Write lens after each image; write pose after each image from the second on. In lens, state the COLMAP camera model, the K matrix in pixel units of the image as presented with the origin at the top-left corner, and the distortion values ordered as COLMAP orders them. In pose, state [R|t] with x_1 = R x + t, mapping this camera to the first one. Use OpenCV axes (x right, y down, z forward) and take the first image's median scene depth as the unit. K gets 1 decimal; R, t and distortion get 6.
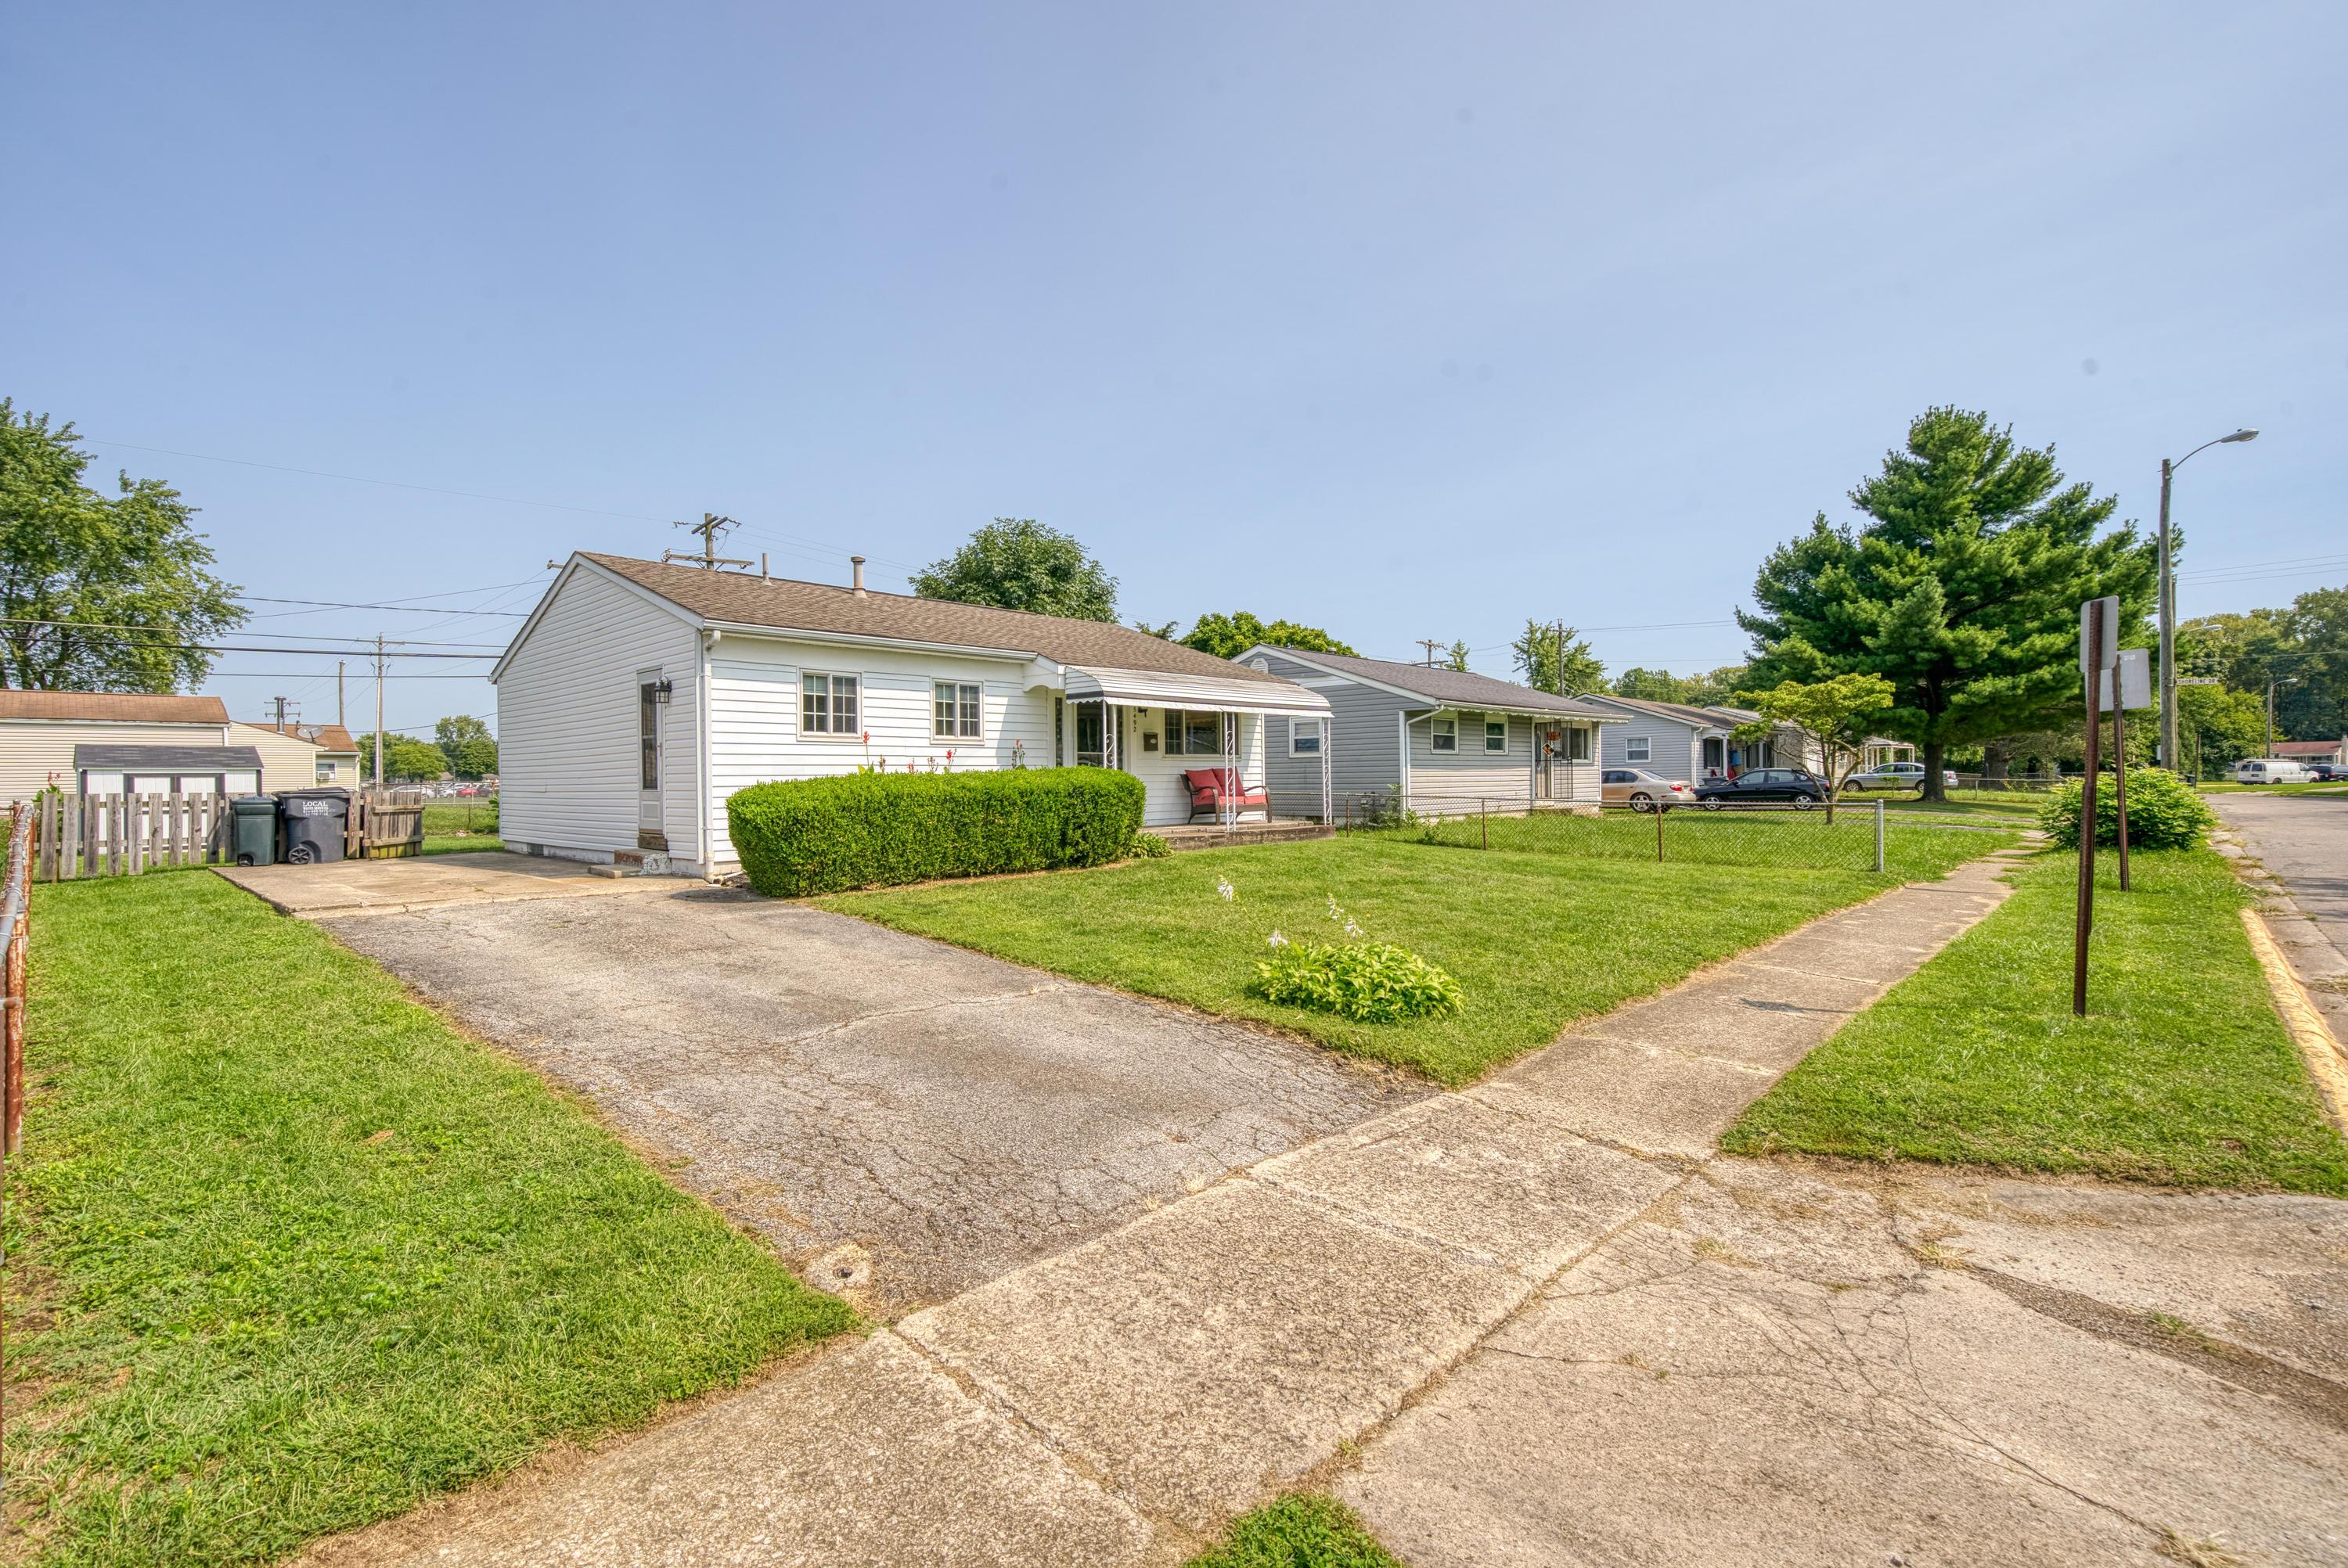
lens RADIAL K [[1046.0, 0, 1179.0], [0, 1046.0, 786.7], [0, 0, 1]] dist [-0.001292, 0.000189]
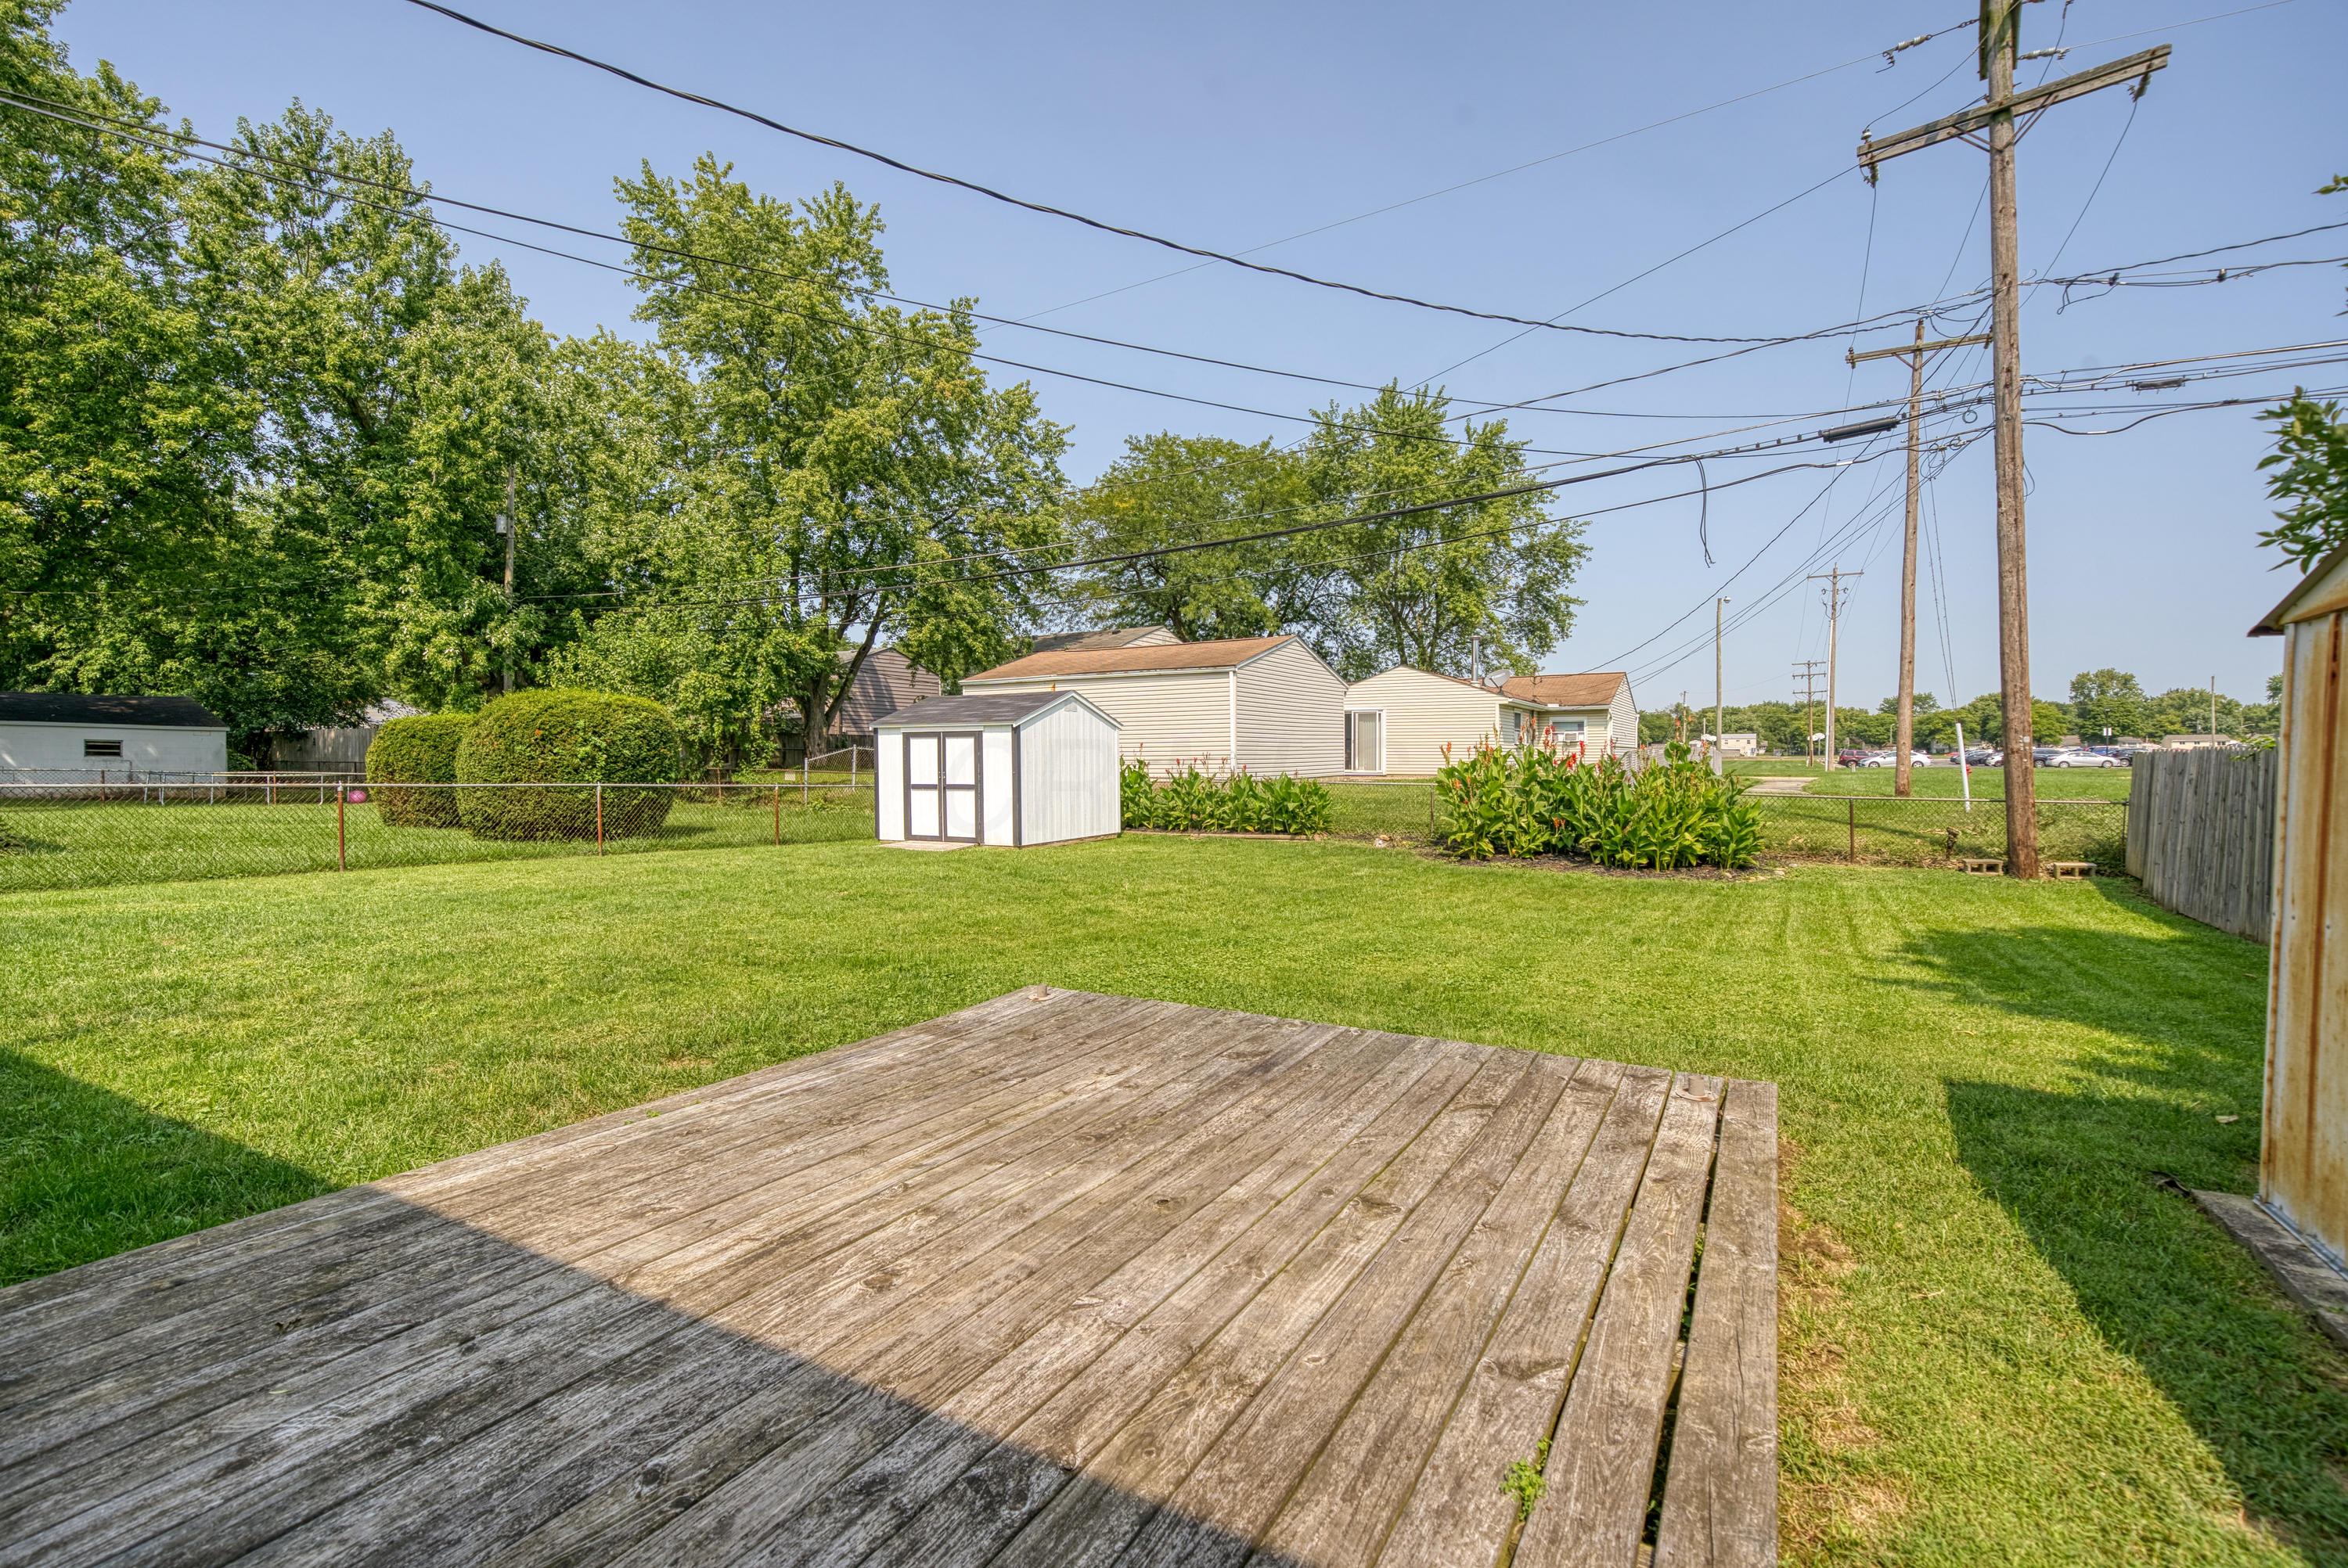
lens RADIAL K [[1046.0, 0, 1179.0], [0, 1046.0, 786.7], [0, 0, 1]] dist [-0.001292, 0.000189]
pose [[0.226683, 0.041743, -0.973074, -0.026788], [-0.007931, 0.999127, 0.041013, -0.000750], [0.973936, -0.001579, 0.226816, 0.114466]]
